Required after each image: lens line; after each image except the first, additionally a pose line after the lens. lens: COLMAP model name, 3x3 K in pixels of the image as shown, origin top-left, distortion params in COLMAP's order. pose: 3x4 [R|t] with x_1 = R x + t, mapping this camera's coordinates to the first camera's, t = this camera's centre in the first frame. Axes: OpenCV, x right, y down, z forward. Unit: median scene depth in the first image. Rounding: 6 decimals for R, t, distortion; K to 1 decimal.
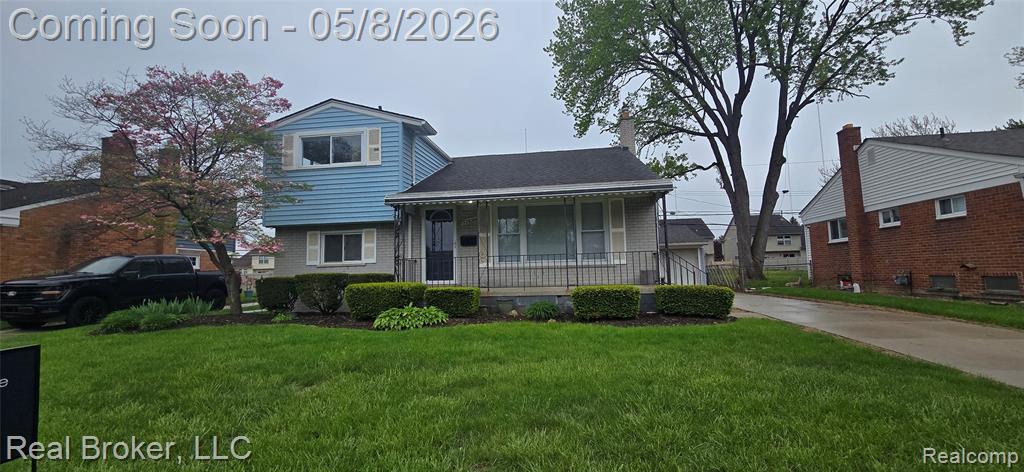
lens RADIAL K [[418.5, 0, 512.0], [0, 418.5, 236.0], [0, 0, 1]] dist [0.000455, -0.000239]
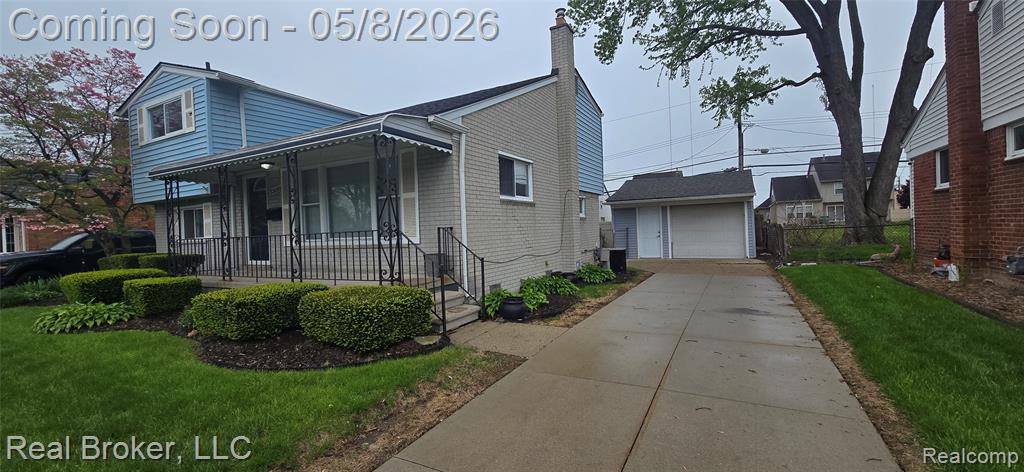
lens RADIAL K [[418.5, 0, 512.0], [0, 418.5, 236.0], [0, 0, 1]] dist [0.000455, -0.000239]
pose [[0.936875, -0.005981, -0.349613, 0.459597], [0.045928, 0.993296, 0.106084, -0.008988], [0.346635, -0.115445, 0.930869, 0.279929]]
